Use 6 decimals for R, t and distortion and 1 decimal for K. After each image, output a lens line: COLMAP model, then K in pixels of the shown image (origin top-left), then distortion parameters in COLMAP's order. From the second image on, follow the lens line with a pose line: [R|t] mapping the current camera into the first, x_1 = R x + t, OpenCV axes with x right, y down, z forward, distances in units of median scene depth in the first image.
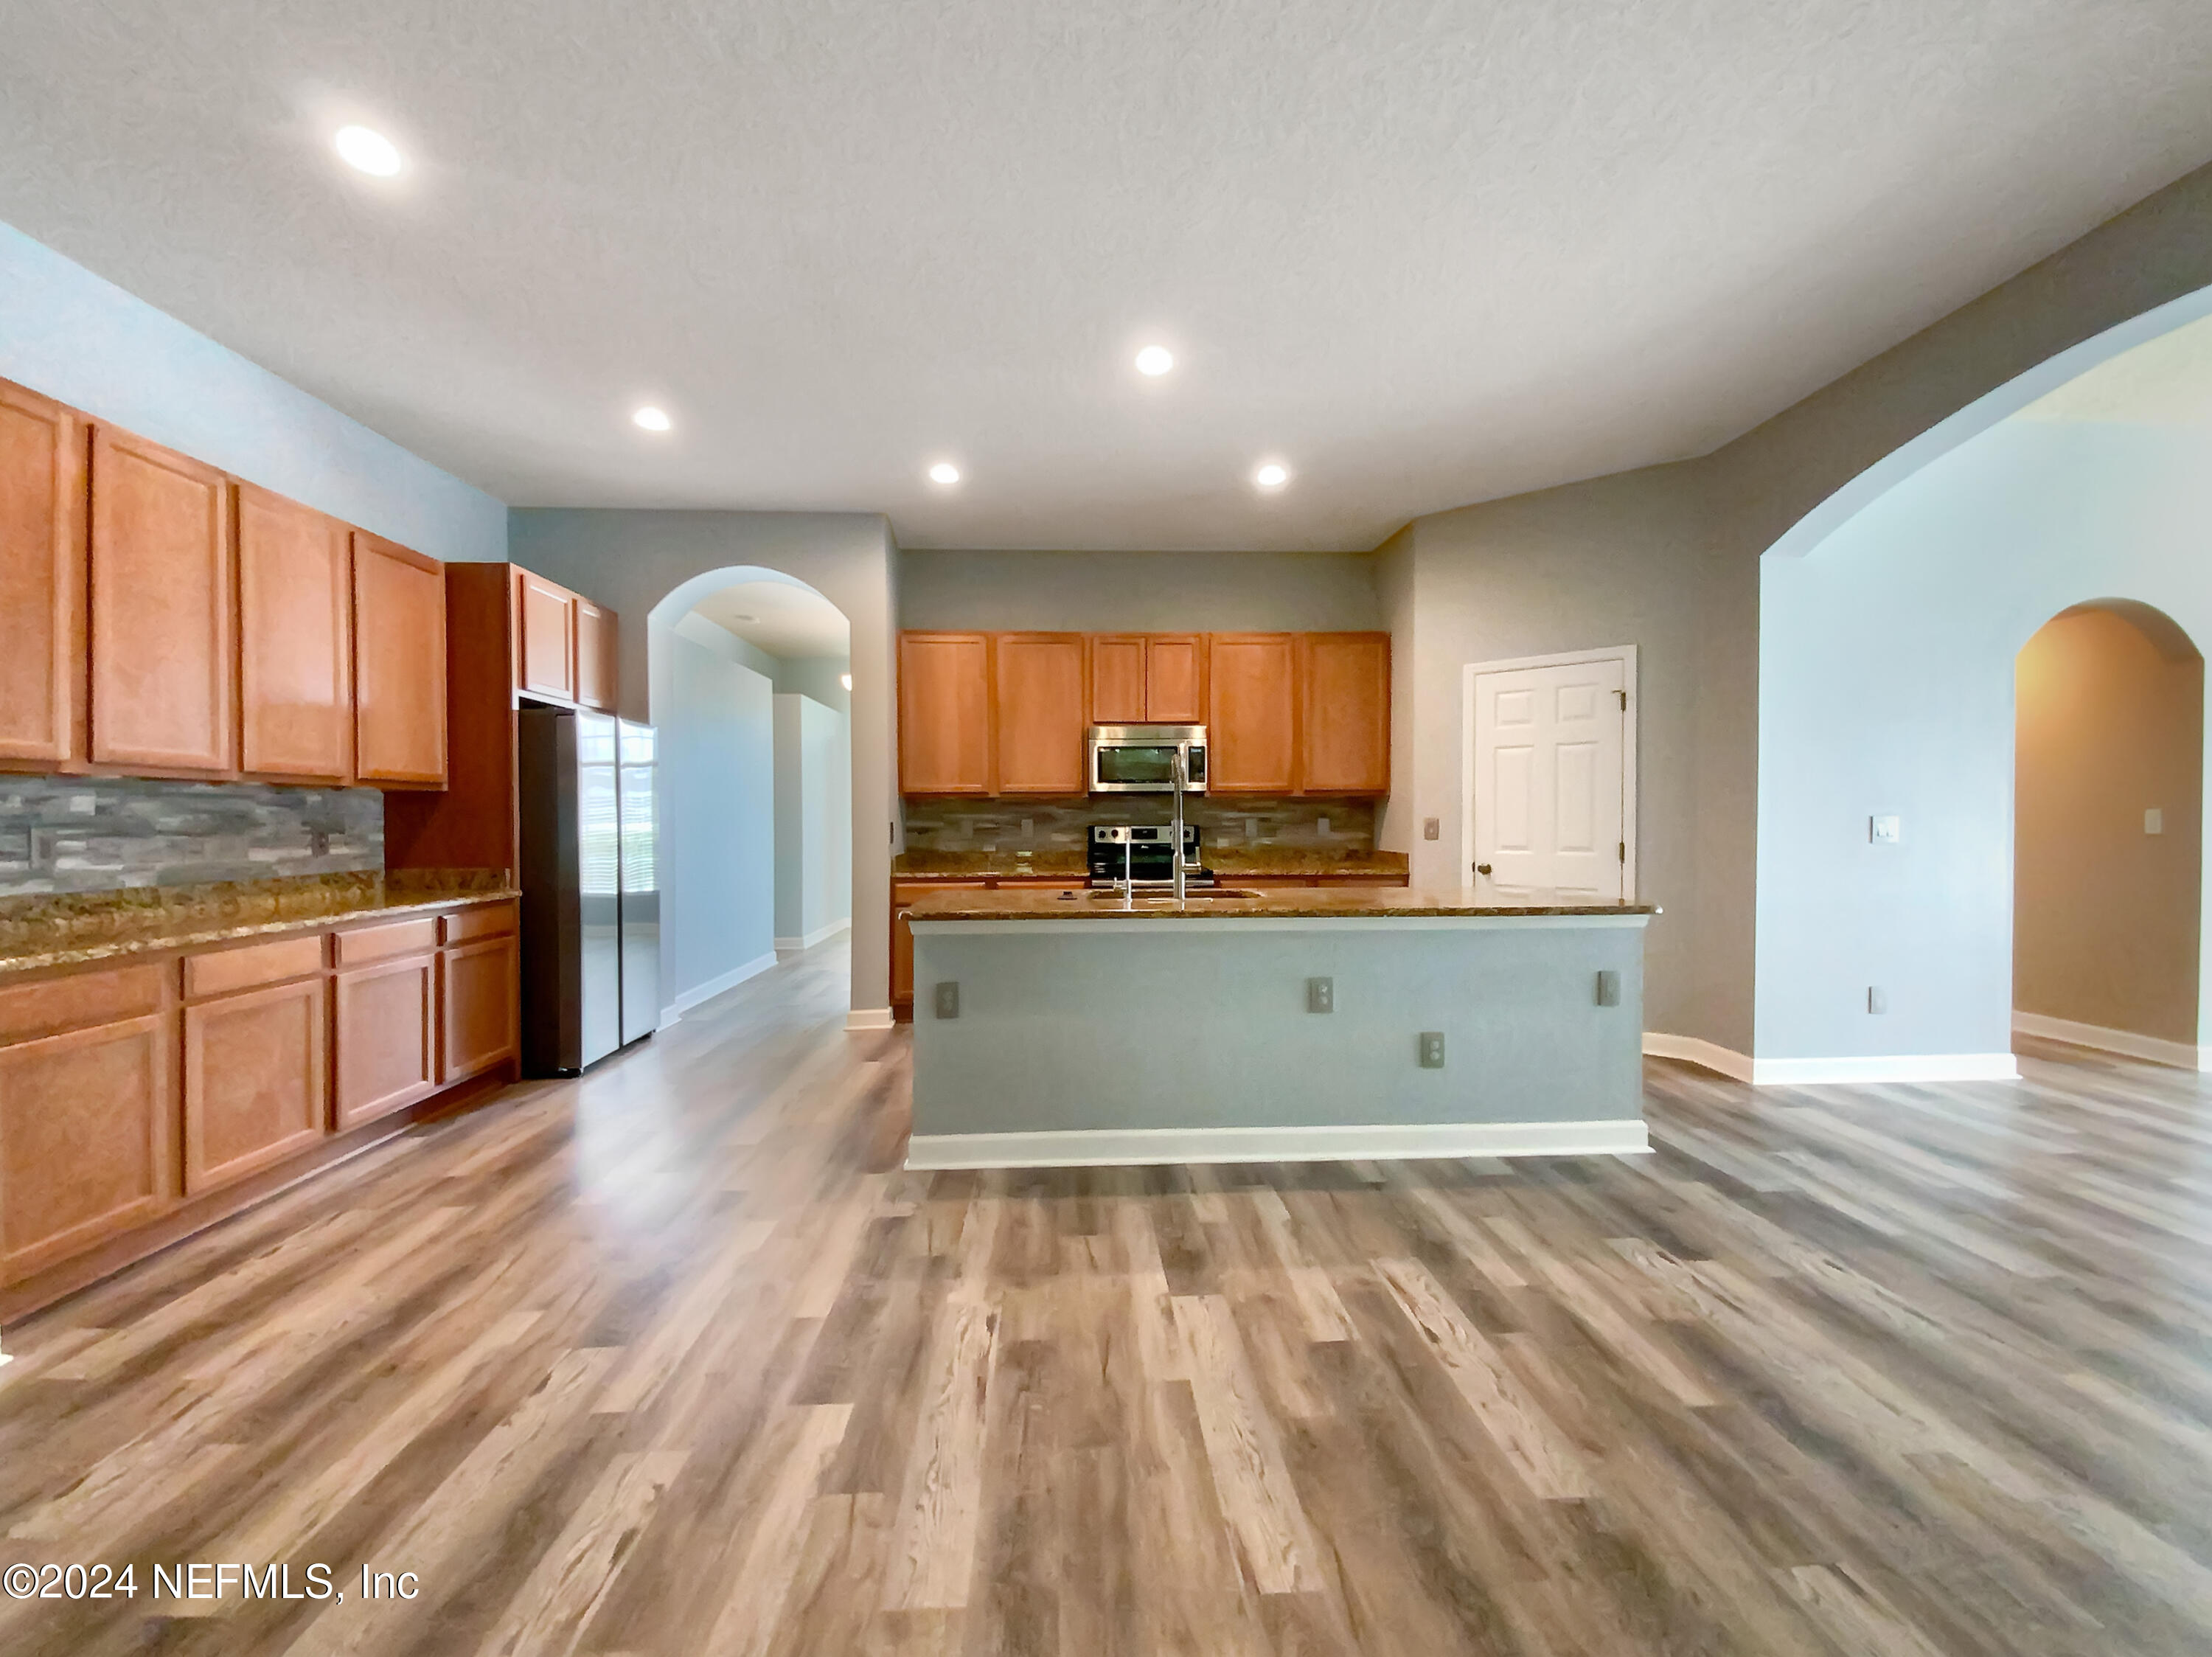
lens RADIAL K [[920.6, 0, 1106.8], [0, 920.6, 818.4], [0, 0, 1]] dist [0.010369, -0.007110]
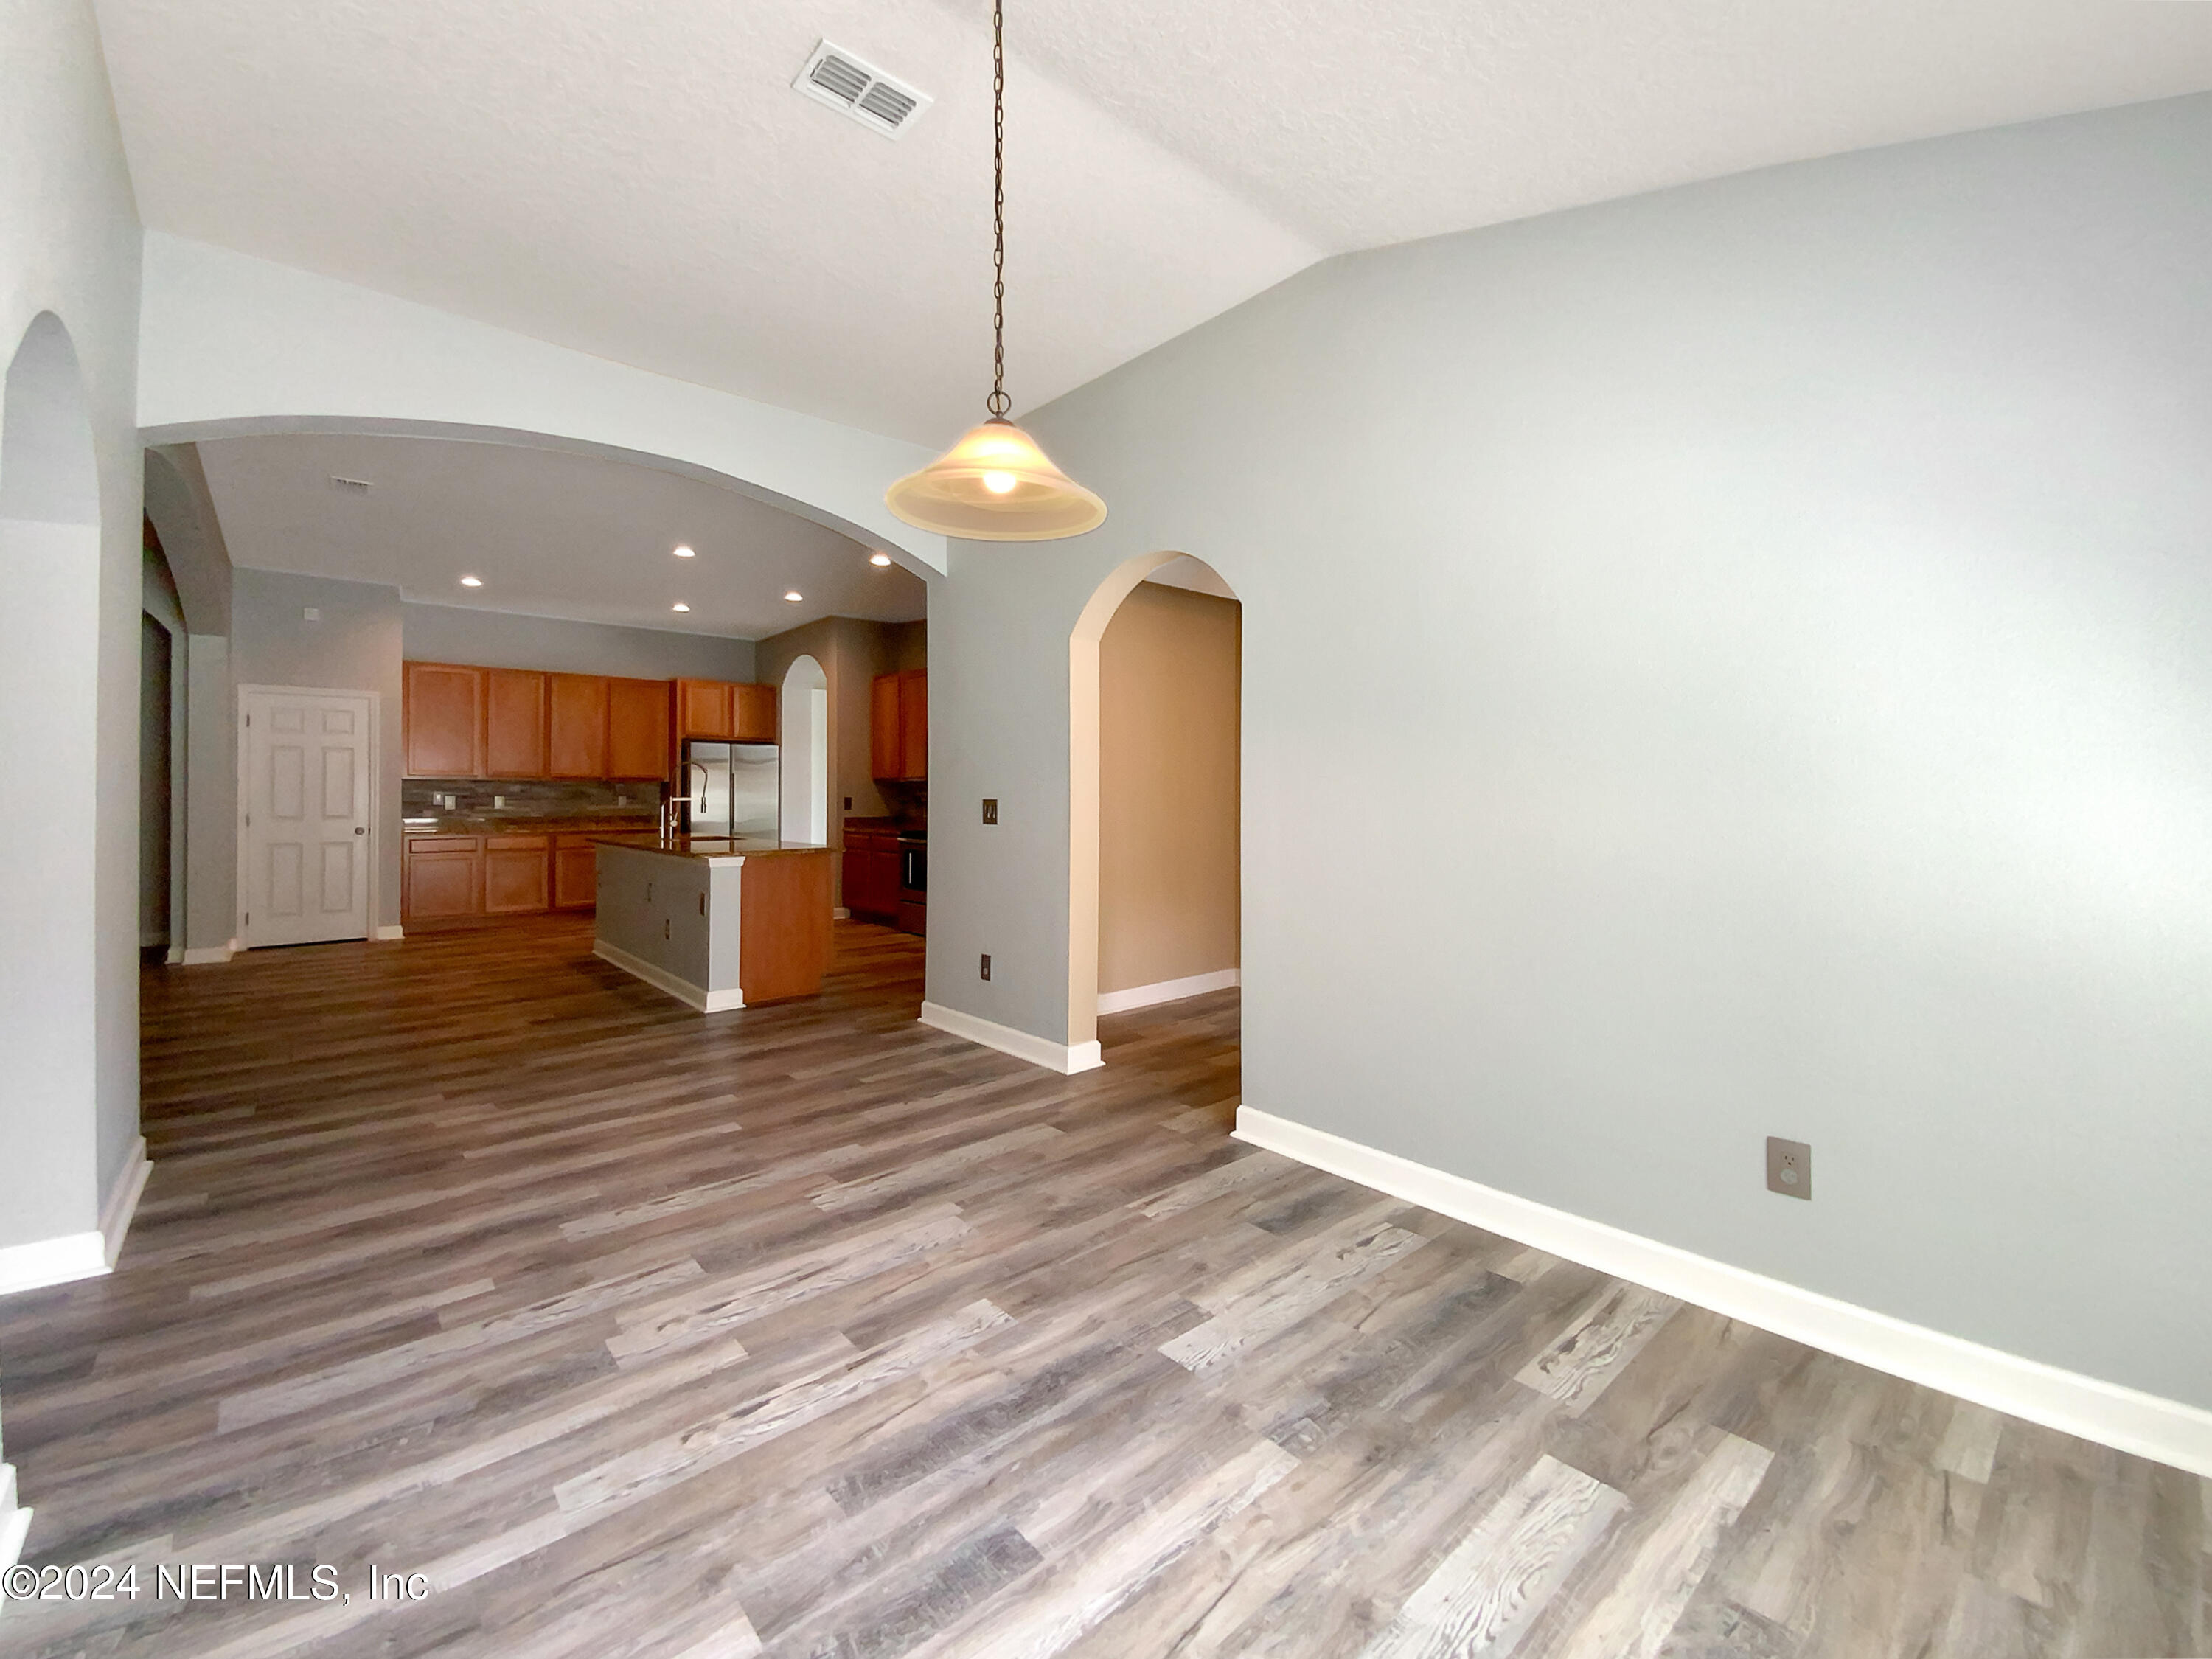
lens RADIAL K [[920.5, 0, 1115.4], [0, 920.5, 783.7], [0, 0, 1]] dist [0.010369, -0.007110]
pose [[0.623527, -0.013077, -0.781692, 2.013981], [0.001378, 0.999877, -0.015627, 0.014874], [0.781801, 0.008667, 0.623468, 0.516571]]
